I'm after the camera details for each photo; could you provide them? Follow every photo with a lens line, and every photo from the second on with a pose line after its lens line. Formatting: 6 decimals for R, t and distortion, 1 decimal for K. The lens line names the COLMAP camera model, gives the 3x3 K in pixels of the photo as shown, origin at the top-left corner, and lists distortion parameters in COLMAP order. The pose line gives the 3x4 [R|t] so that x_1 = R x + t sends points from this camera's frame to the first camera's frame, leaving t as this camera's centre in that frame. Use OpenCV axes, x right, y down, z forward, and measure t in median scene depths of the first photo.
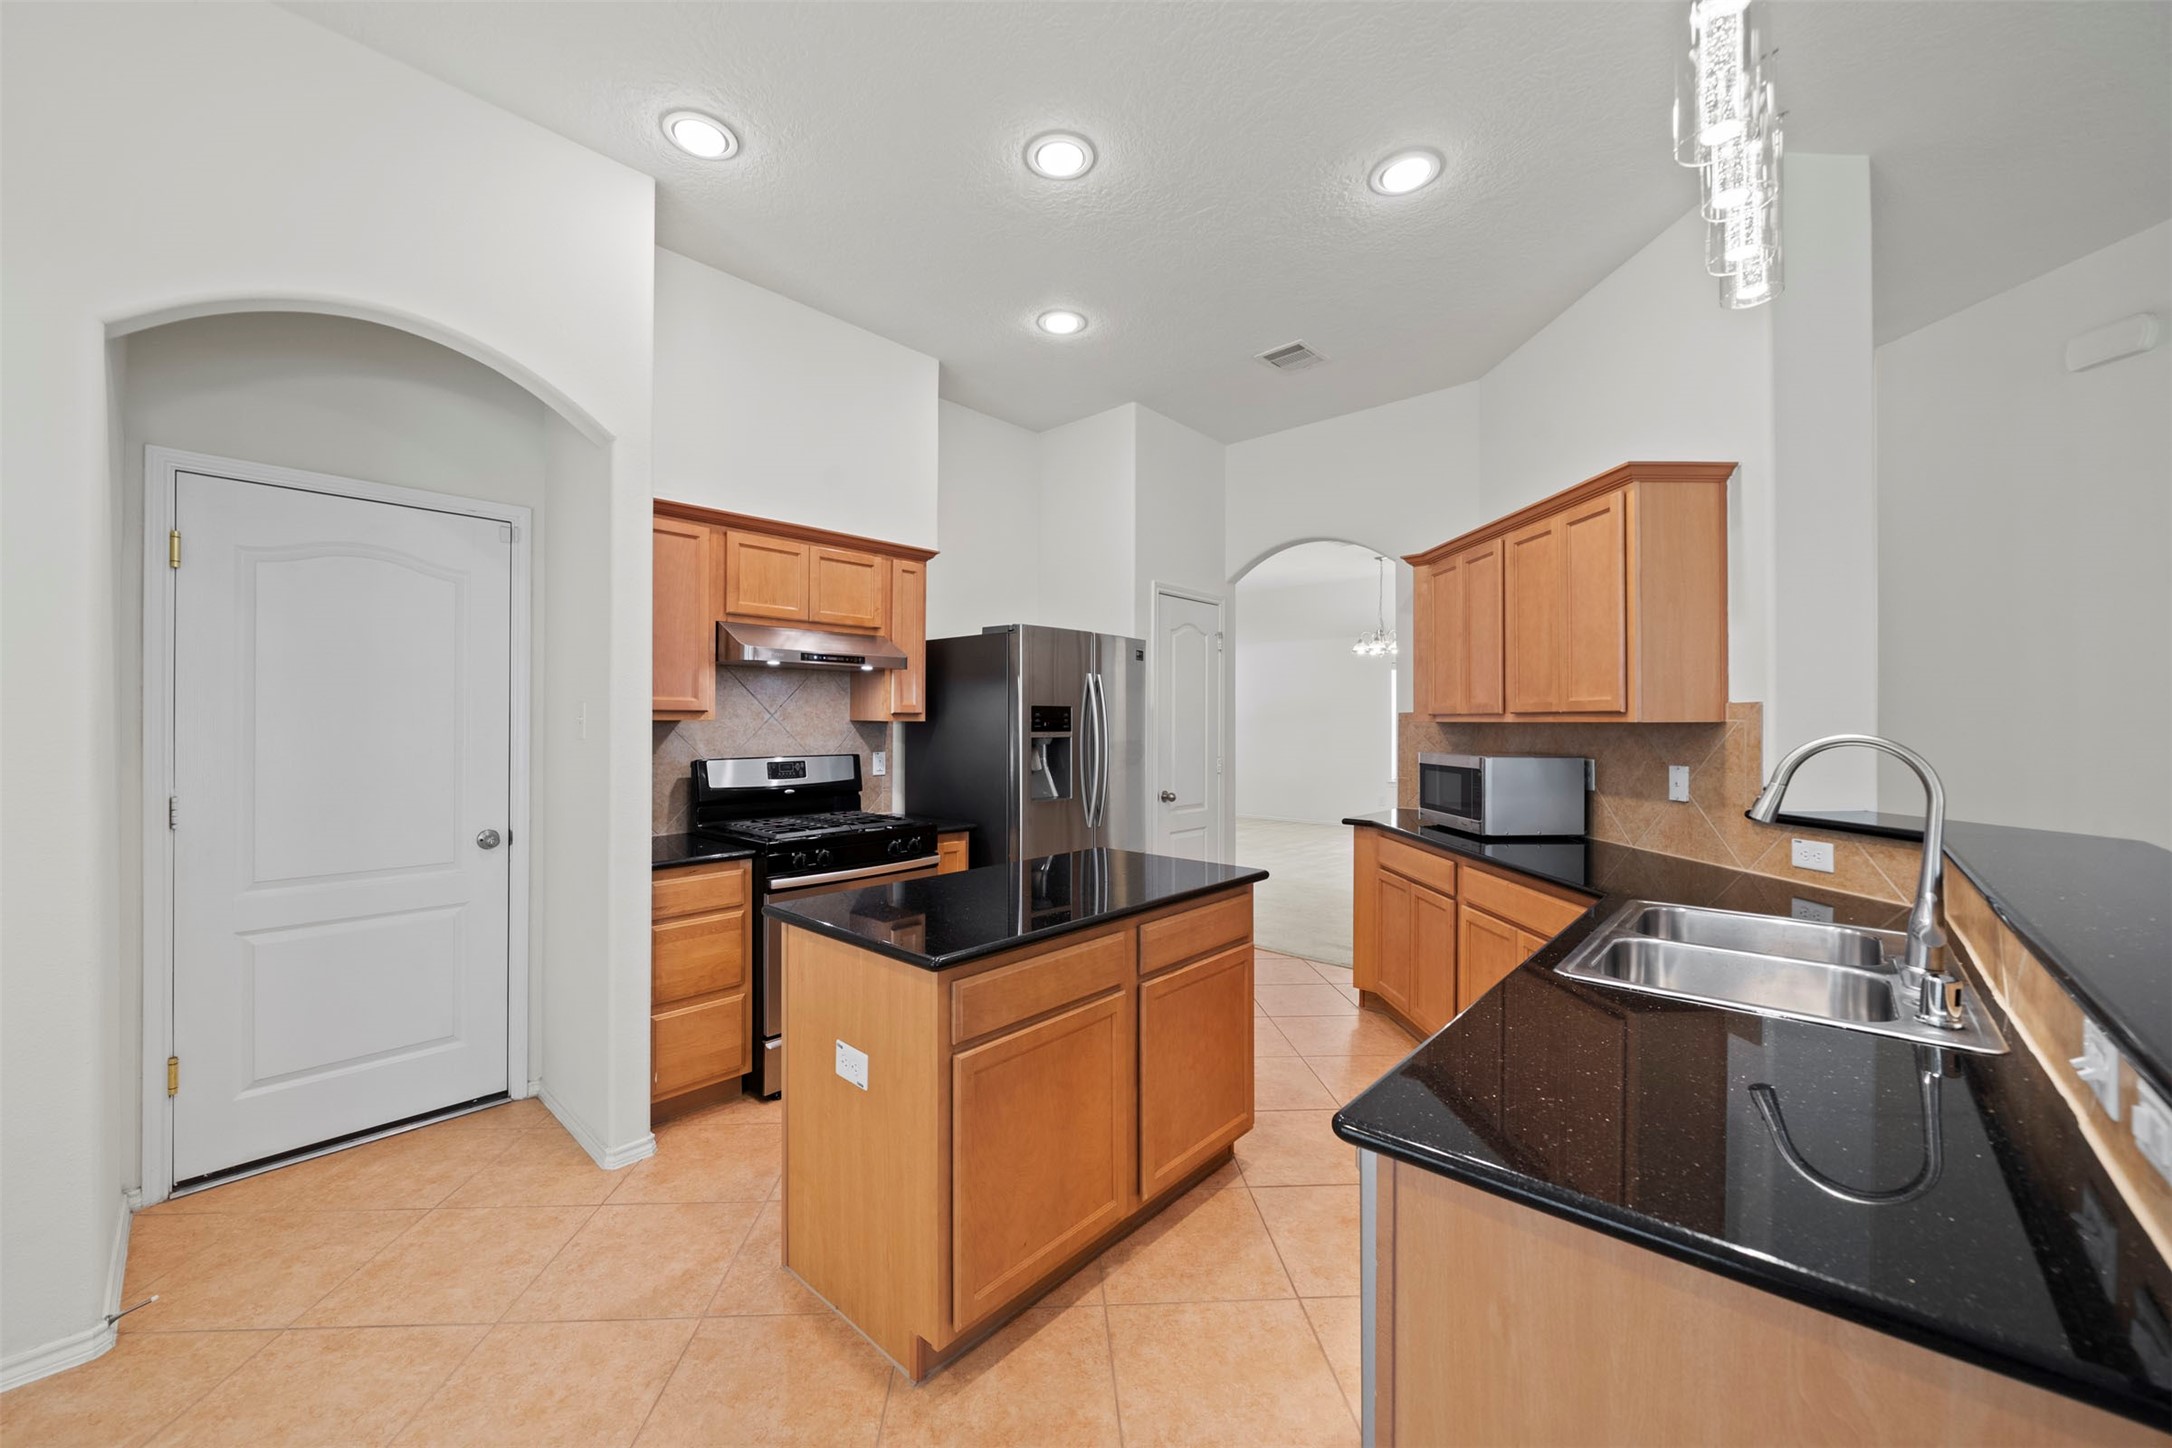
lens RADIAL K [[827.2, 0, 1068.0], [0, 827.2, 720.6], [0, 0, 1]] dist [-0.012440, 0.002137]
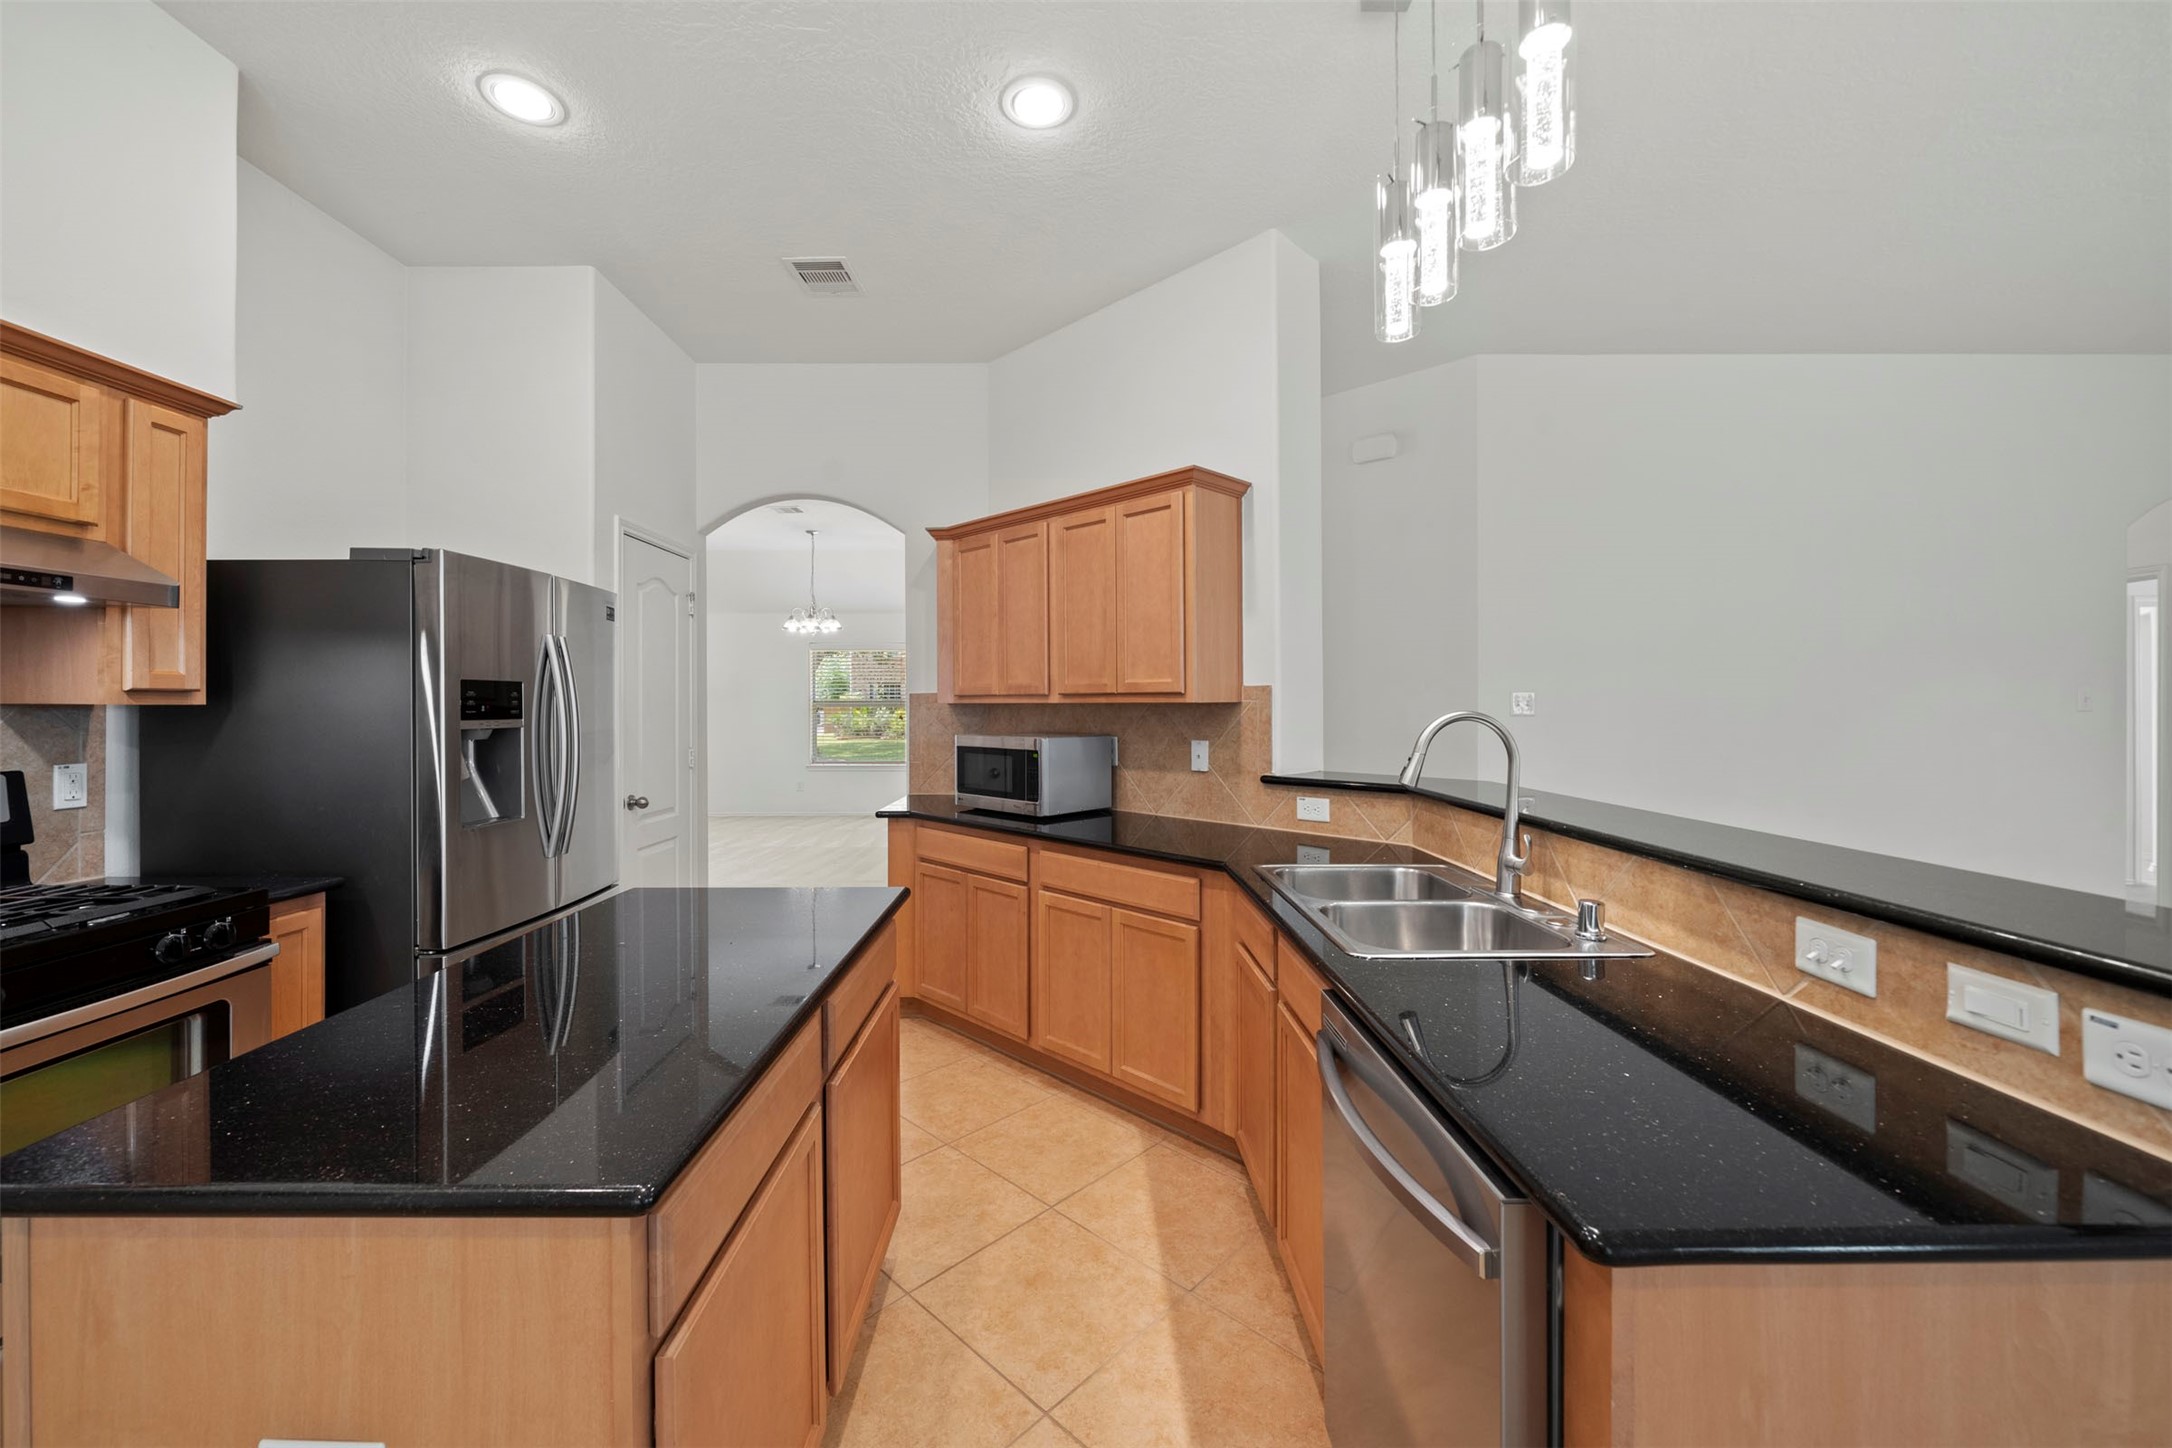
lens RADIAL K [[827.2, 0, 1075.1], [0, 827.2, 708.2], [0, 0, 1]] dist [-0.012440, 0.002137]
pose [[0.729799, -0.007244, 0.683623, -0.150596], [0.002453, 0.999965, 0.007977, 0.000168], [-0.683657, -0.004145, 0.729792, 0.240373]]
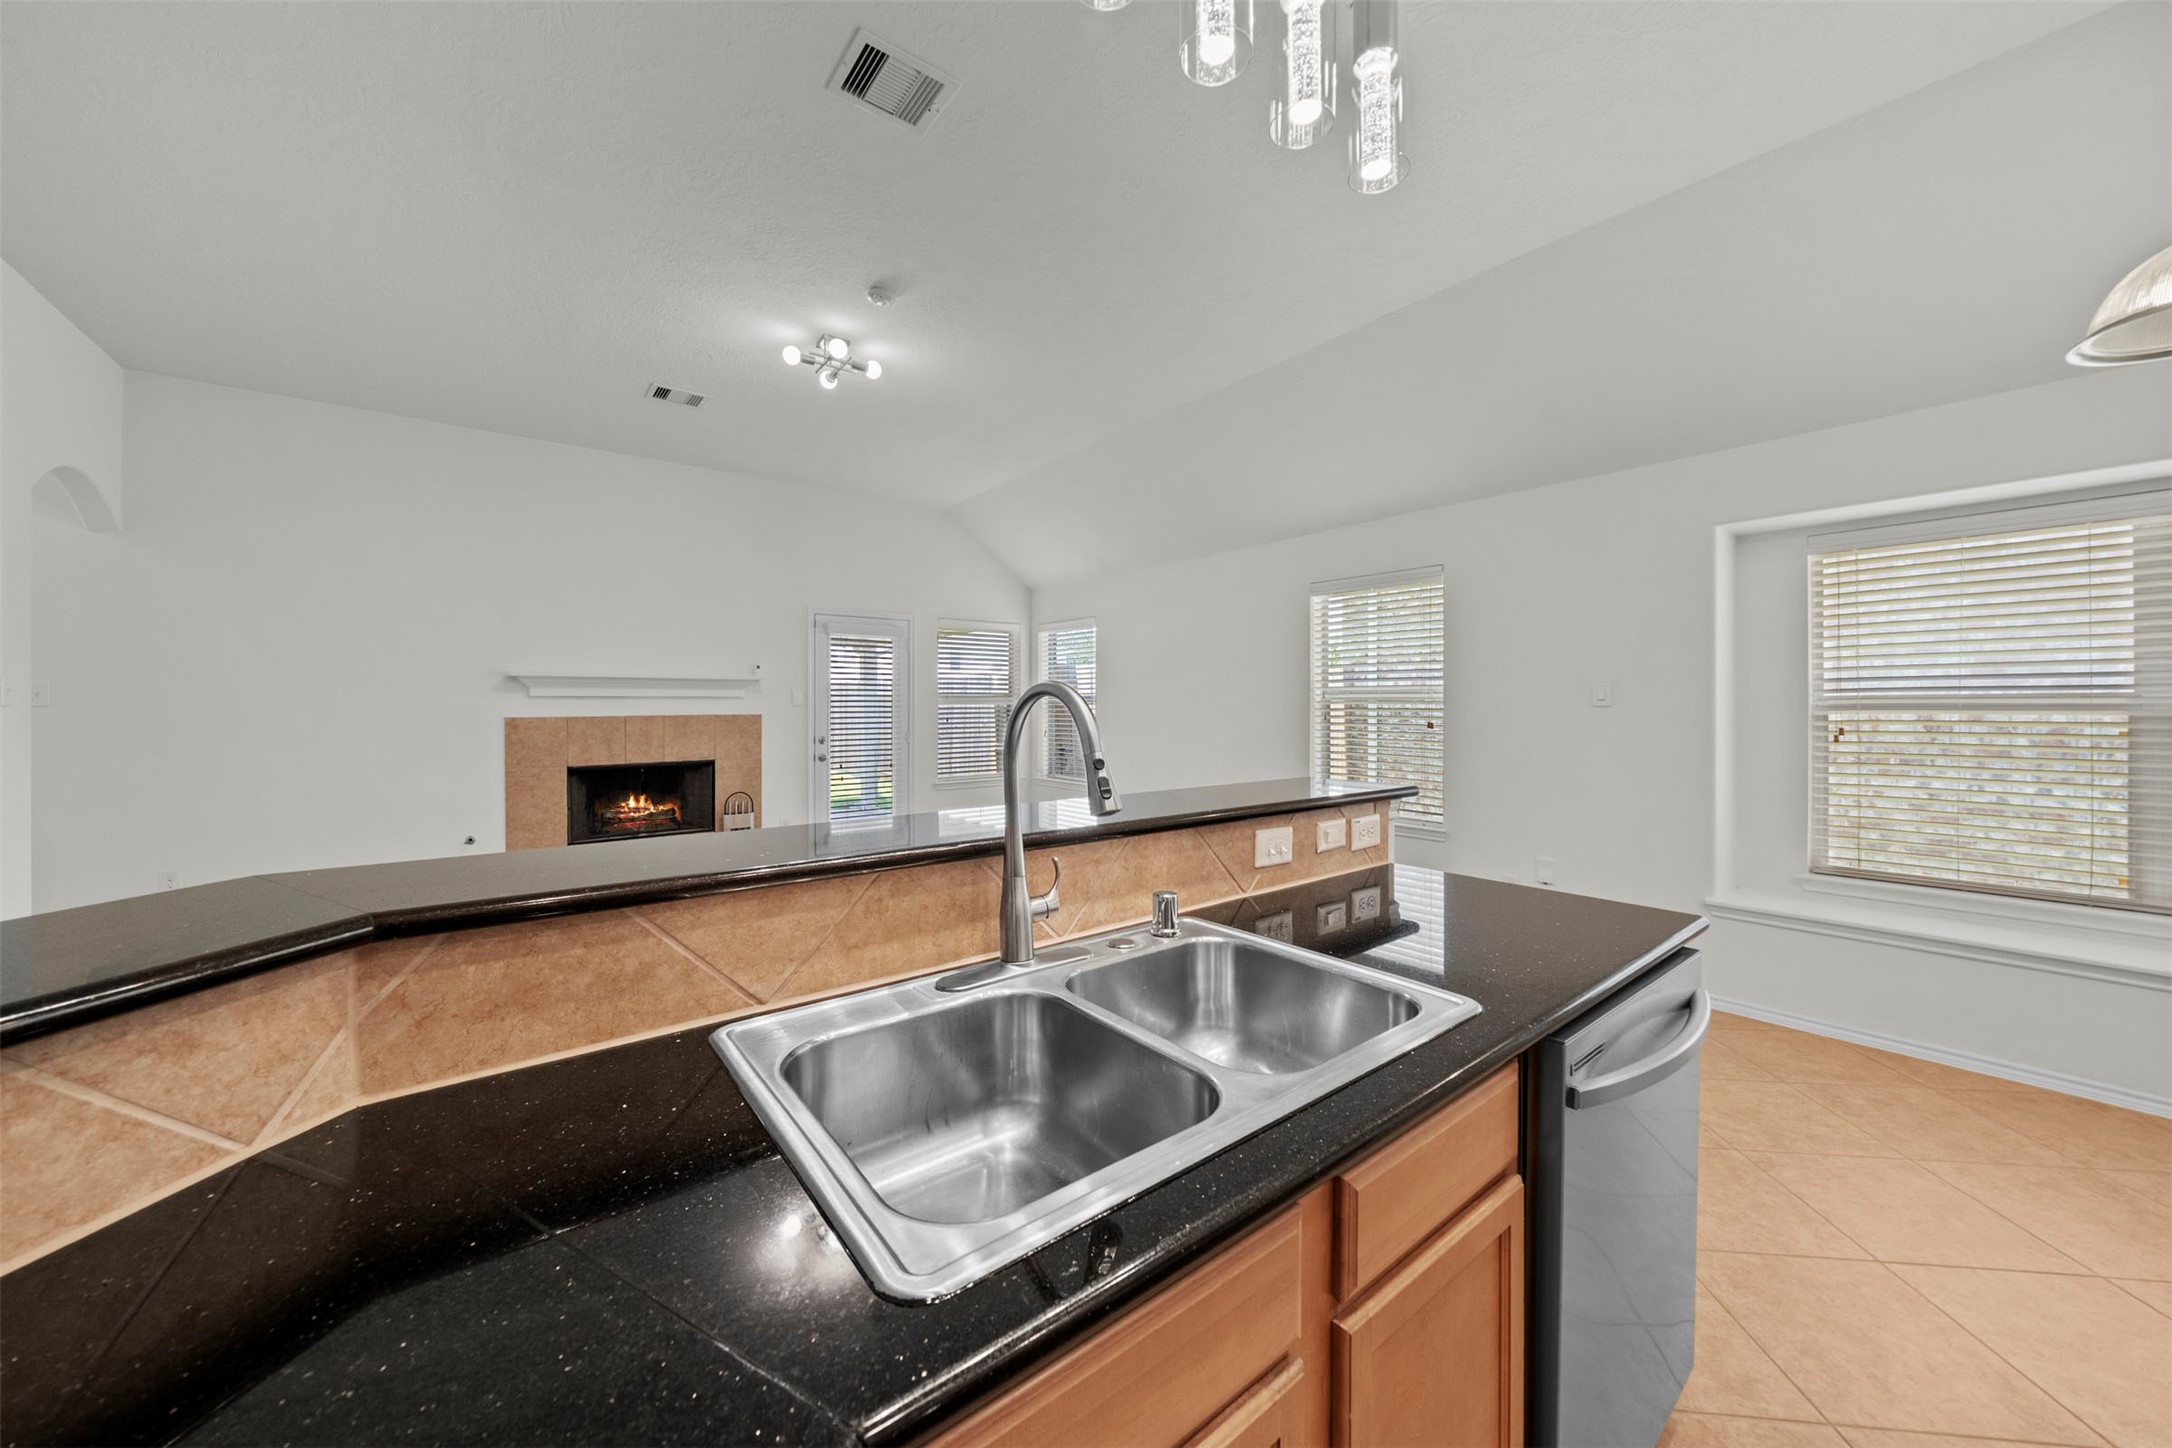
lens RADIAL K [[773.8, 0, 1083.1], [0, 773.8, 702.7], [0, 0, 1]] dist [-0.011778, 0.001163]
pose [[-0.988635, 0.000692, 0.150333, 0.394870], [-0.000297, 0.999978, -0.006557, 0.019697], [-0.150334, -0.006527, -0.988614, 0.815690]]
